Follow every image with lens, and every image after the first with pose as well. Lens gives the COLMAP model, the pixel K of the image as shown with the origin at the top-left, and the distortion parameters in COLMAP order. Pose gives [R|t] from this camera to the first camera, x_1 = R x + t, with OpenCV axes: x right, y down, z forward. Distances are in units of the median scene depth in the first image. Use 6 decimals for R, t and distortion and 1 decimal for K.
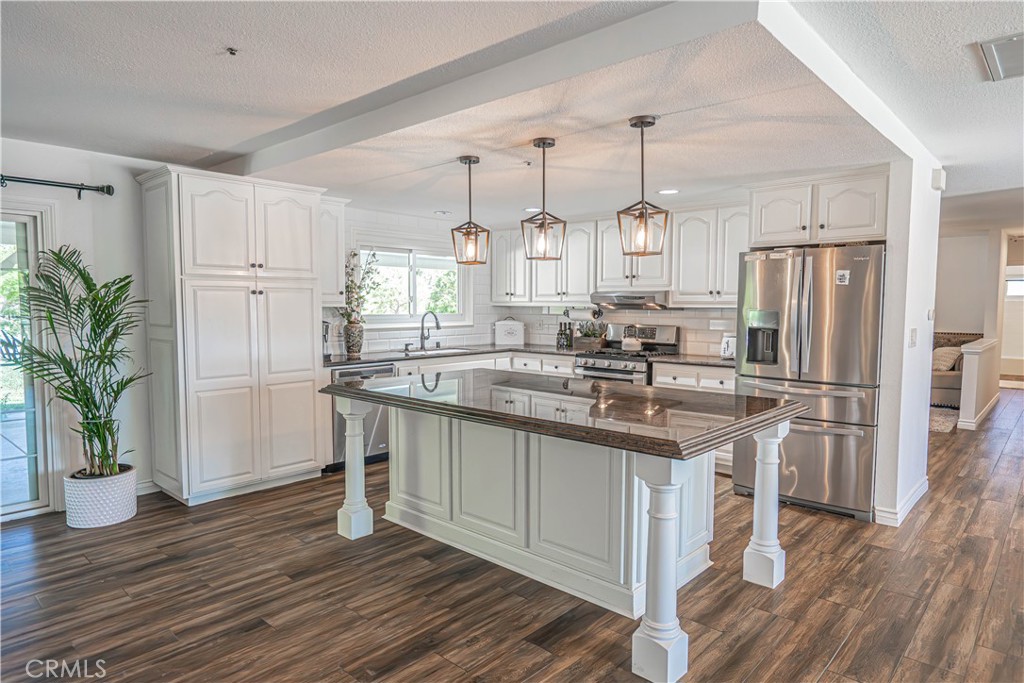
lens RADIAL K [[605.3, 0, 509.3], [0, 605.3, 345.3], [0, 0, 1]] dist [0.003274, 0.001497]
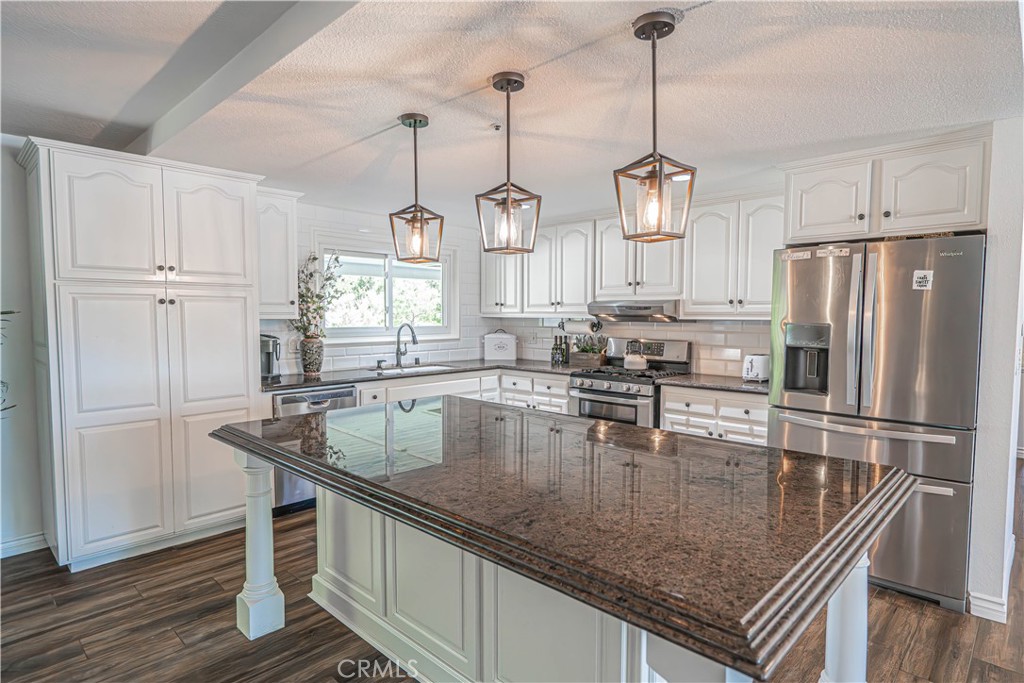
lens RADIAL K [[548.4, 0, 510.2], [0, 548.4, 345.0], [0, 0, 1]] dist [0.001319, 0.000144]
pose [[0.999729, 0.000678, -0.023284, 0.046291], [-0.000975, 0.999918, -0.012750, -0.017581], [0.023274, 0.012769, 0.999648, 0.237781]]
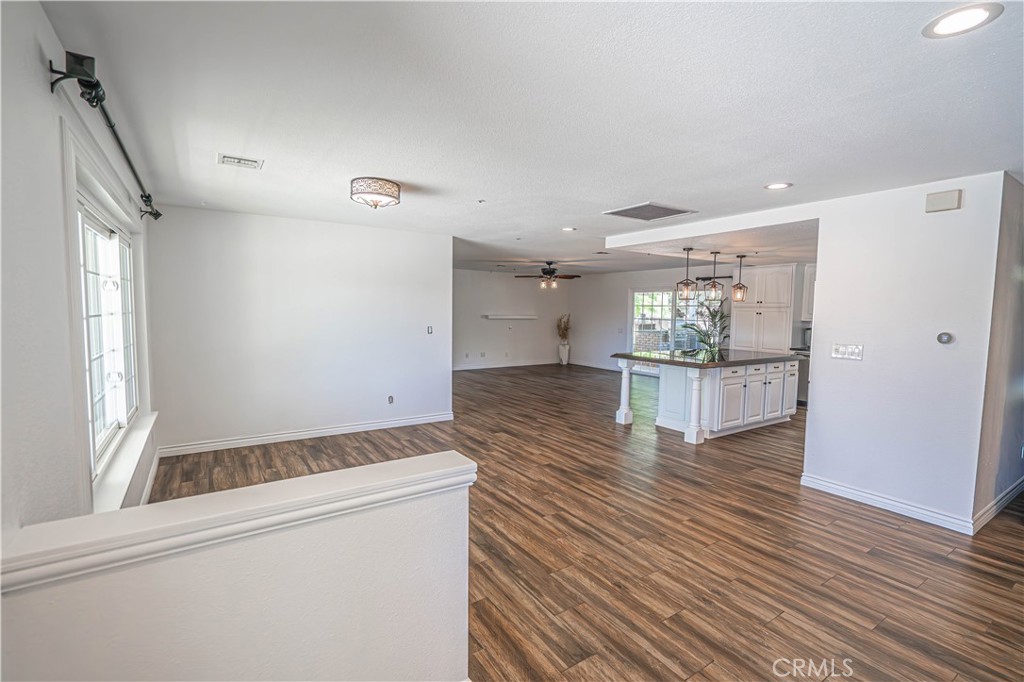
lens RADIAL K [[465.8, 0, 514.3], [0, 465.8, 343.3], [0, 0, 1]] dist [-0.003110, 0.001210]
pose [[-0.234361, 0.063320, -0.970085, 1.308543], [-0.085959, 0.992618, 0.085558, -0.036957], [0.968342, 0.103439, -0.227188, 0.422263]]
